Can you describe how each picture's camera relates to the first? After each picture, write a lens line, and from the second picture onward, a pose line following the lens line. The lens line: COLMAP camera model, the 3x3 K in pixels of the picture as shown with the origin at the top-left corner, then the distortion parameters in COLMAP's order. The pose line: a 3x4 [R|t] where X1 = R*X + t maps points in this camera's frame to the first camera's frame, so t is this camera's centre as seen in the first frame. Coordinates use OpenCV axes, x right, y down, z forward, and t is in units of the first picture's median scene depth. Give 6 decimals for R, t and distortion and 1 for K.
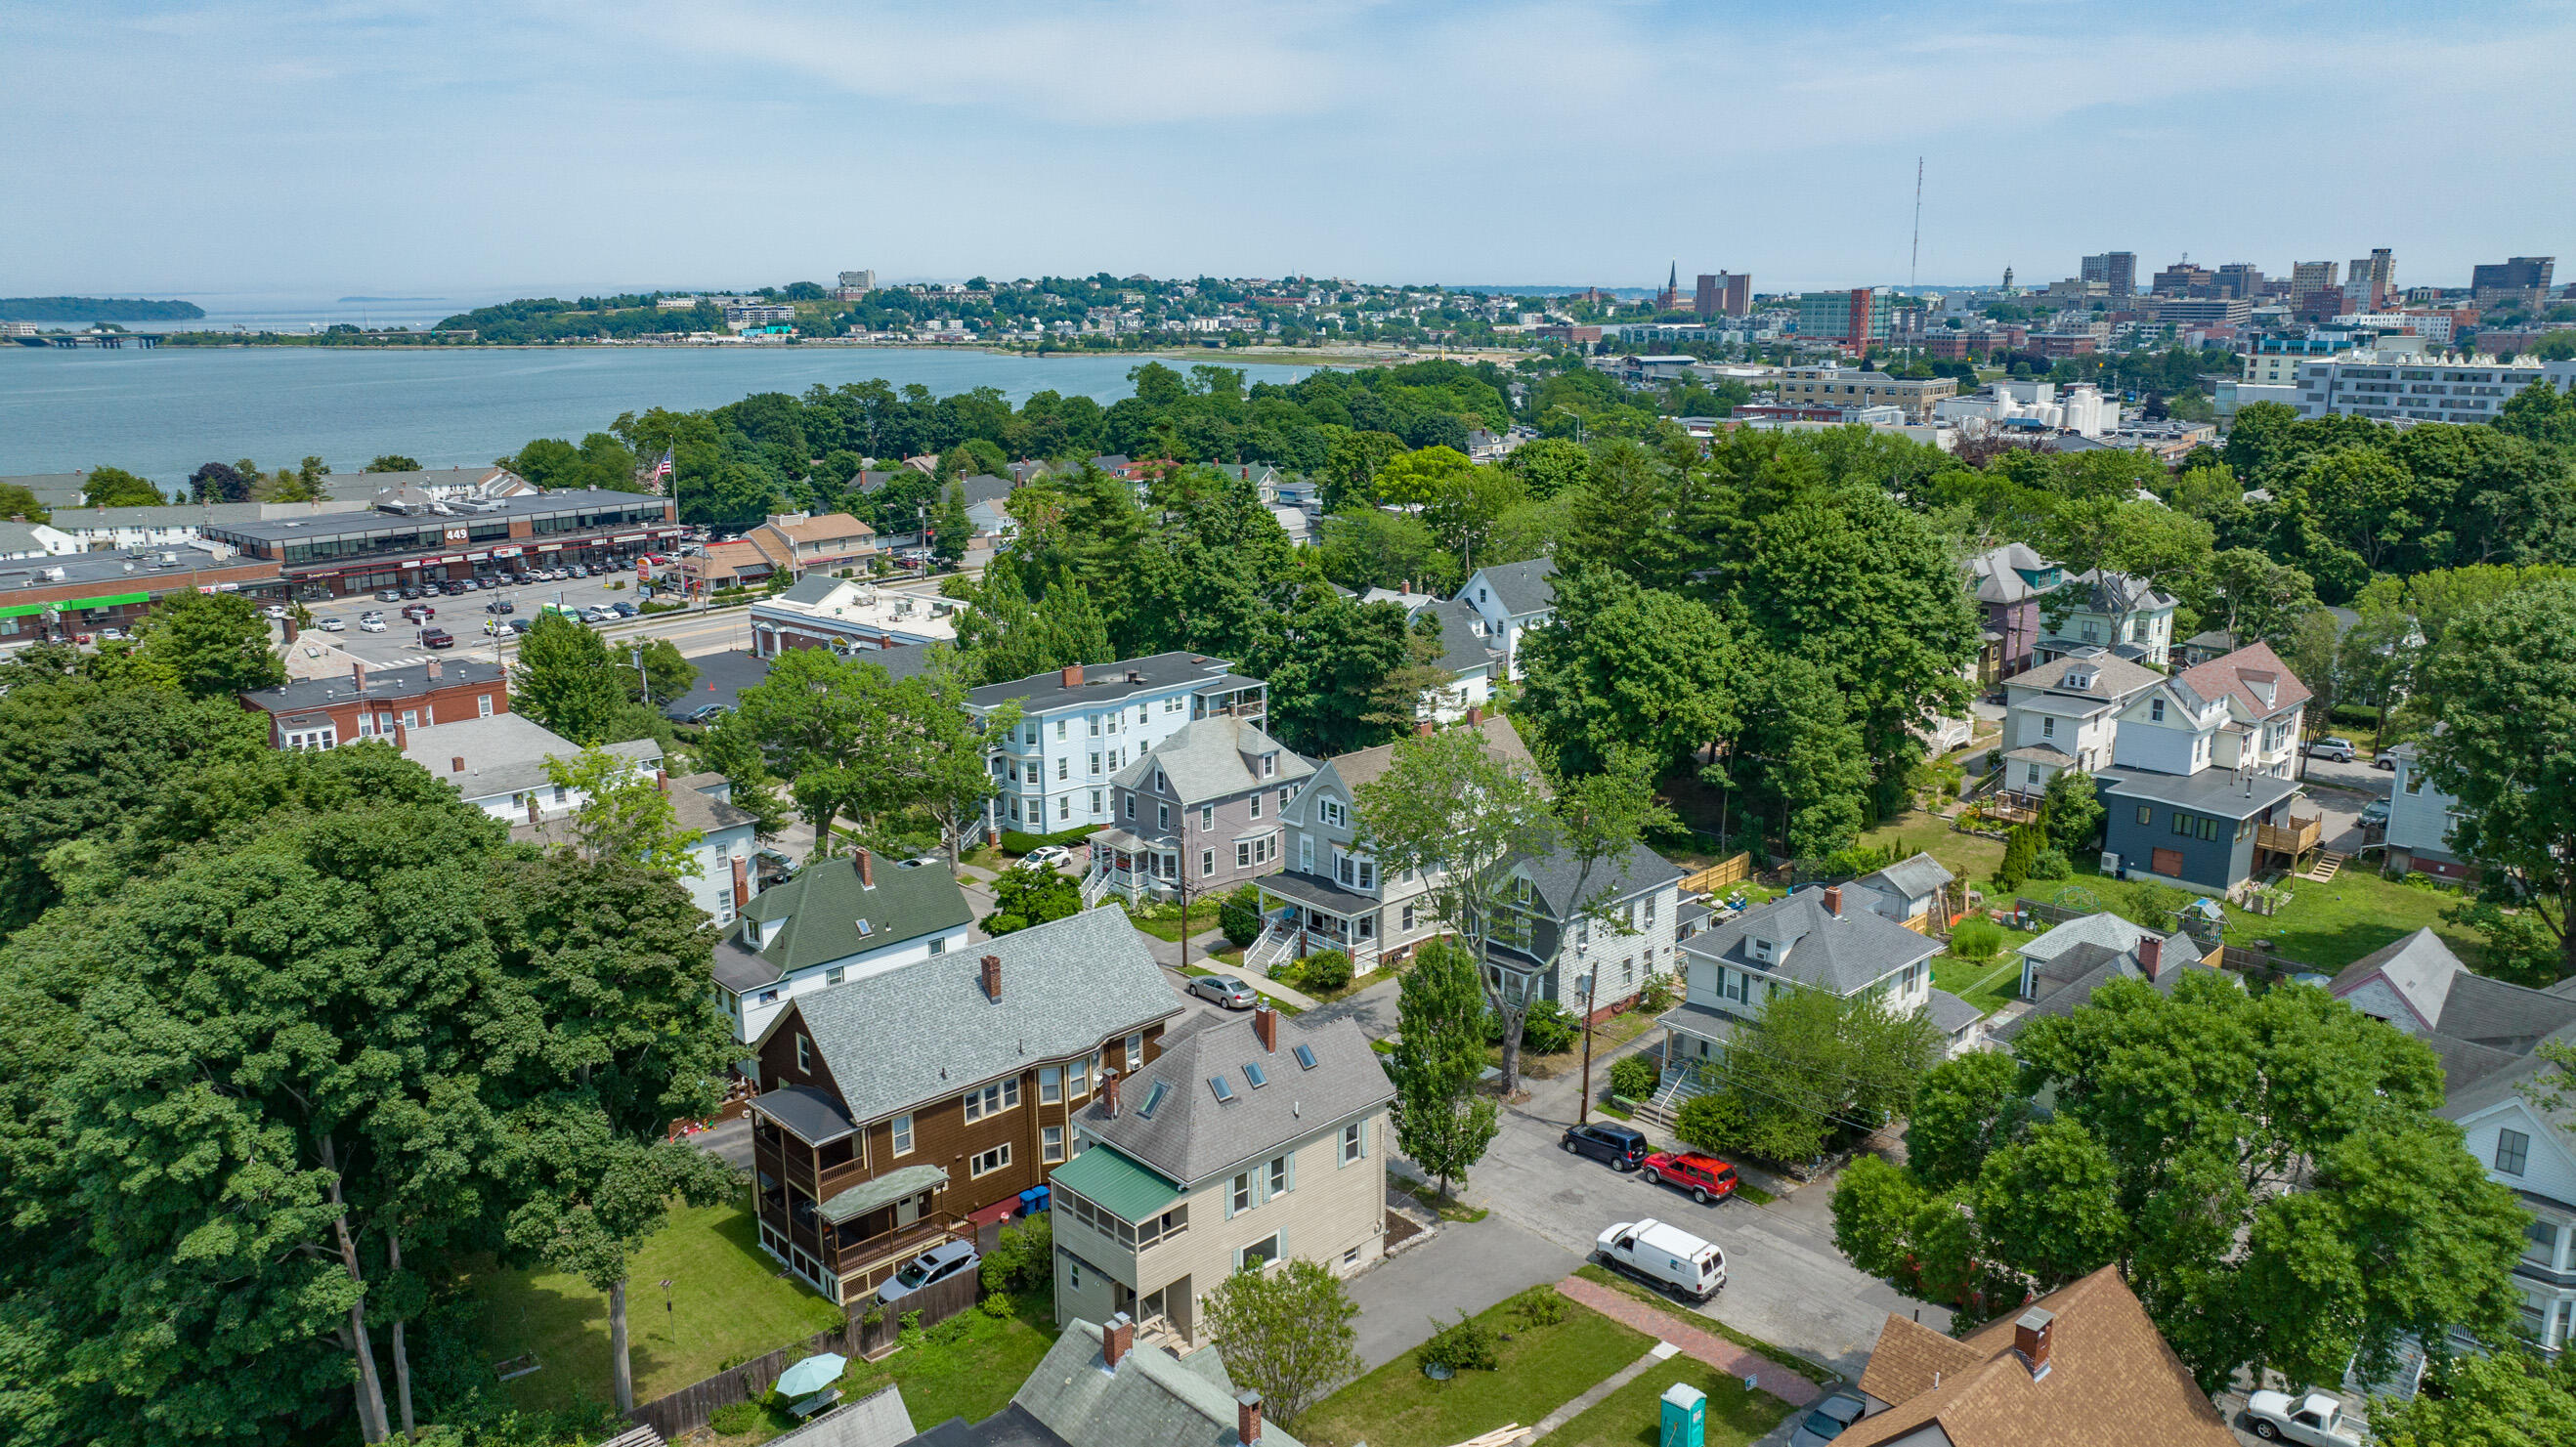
lens RADIAL K [[1836.2, 0, 1288.0], [0, 1836.2, 723.5], [0, 0, 1]] dist [0.001417, -0.036094]
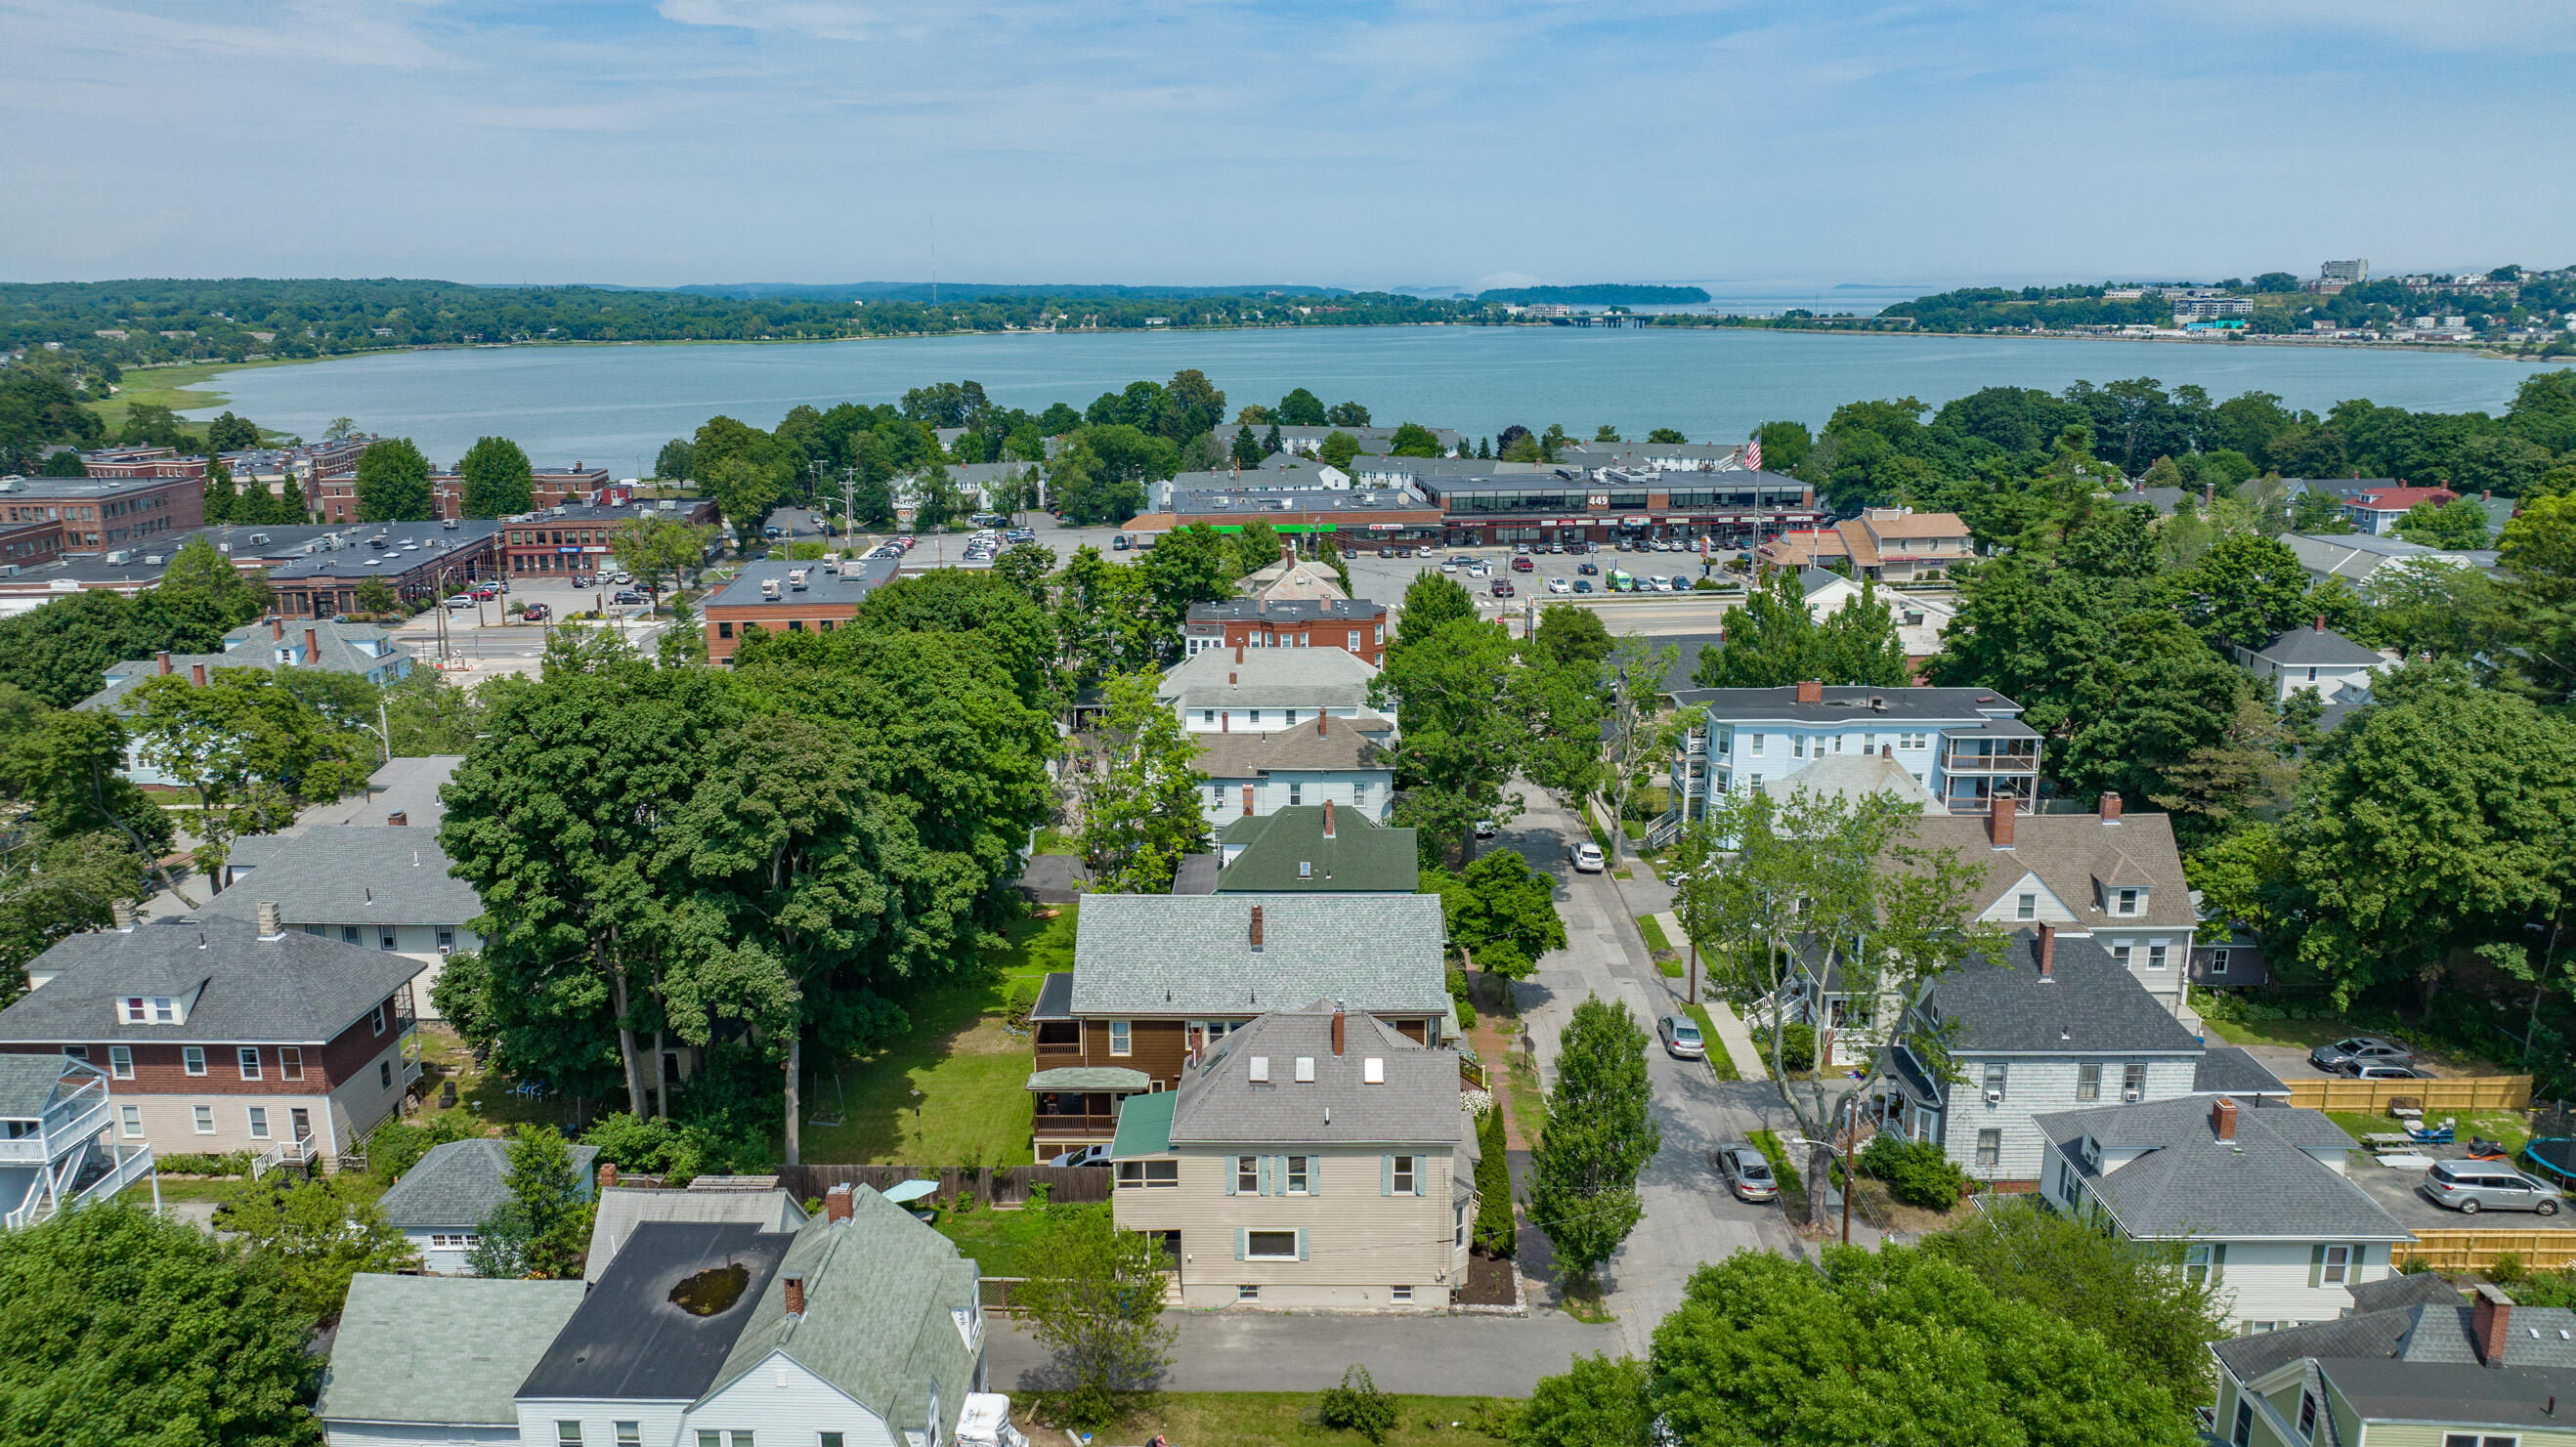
lens RADIAL K [[1836.2, 0, 1288.0], [0, 1836.2, 723.5], [0, 0, 1]] dist [0.001417, -0.036094]
pose [[0.717885, 0.165767, -0.676137, 0.178300], [-0.162149, 0.984339, 0.069168, -0.017278], [0.677014, 0.059980, 0.733522, 0.073941]]
